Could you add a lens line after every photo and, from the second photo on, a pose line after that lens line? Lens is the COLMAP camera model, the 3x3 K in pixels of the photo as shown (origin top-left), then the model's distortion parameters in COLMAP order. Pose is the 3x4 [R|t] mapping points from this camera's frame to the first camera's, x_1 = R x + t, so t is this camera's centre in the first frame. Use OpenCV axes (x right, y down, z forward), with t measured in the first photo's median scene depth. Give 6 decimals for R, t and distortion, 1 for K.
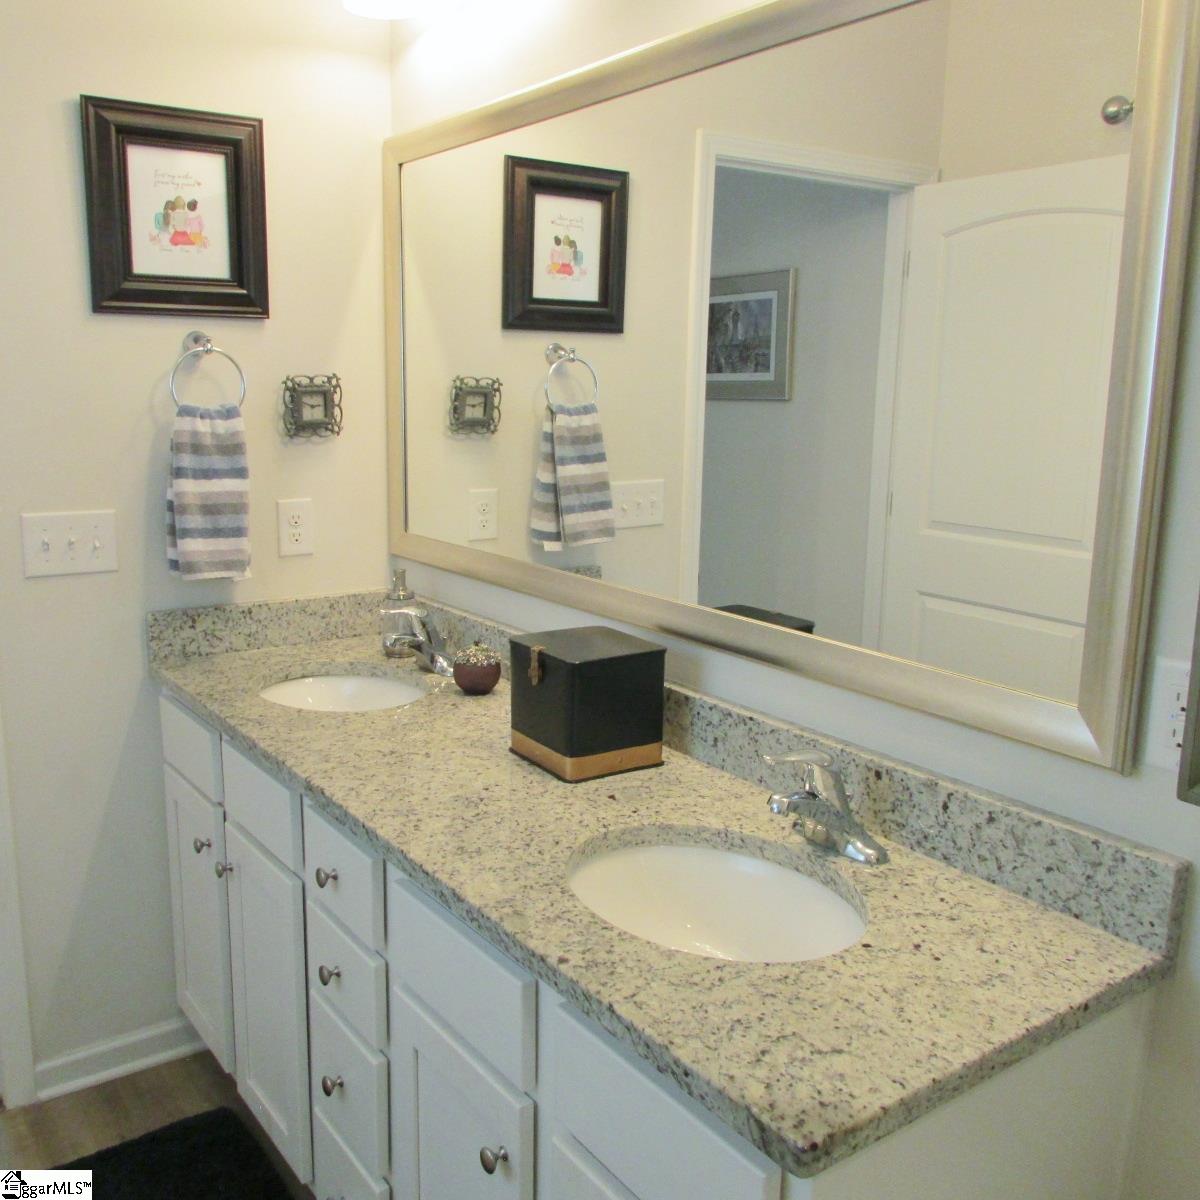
lens RADIAL K [[1137.8, 0, 600.0], [0, 1137.8, 600.0], [0, 0, 1]] dist [-0.057481, 0.046854]
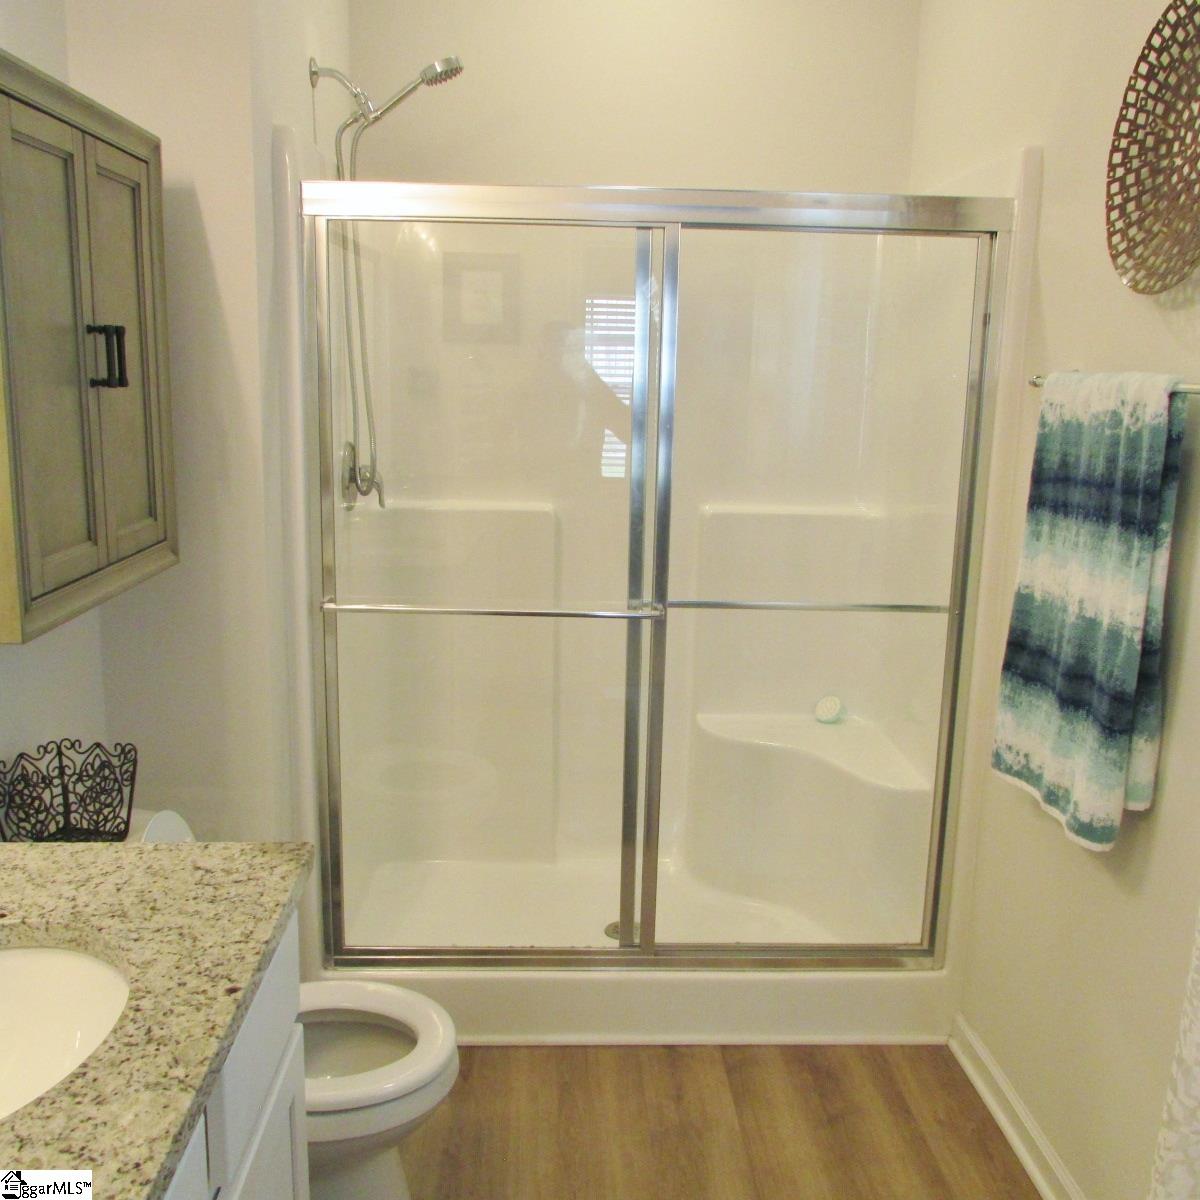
lens RADIAL K [[1137.8, 0, 600.0], [0, 1137.8, 600.0], [0, 0, 1]] dist [-0.057481, 0.046854]
pose [[-0.833728, -0.147704, 0.532054, -0.762212], [0.068329, 0.928556, 0.364848, -0.310367], [-0.547932, 0.340539, -0.764071, 1.493779]]
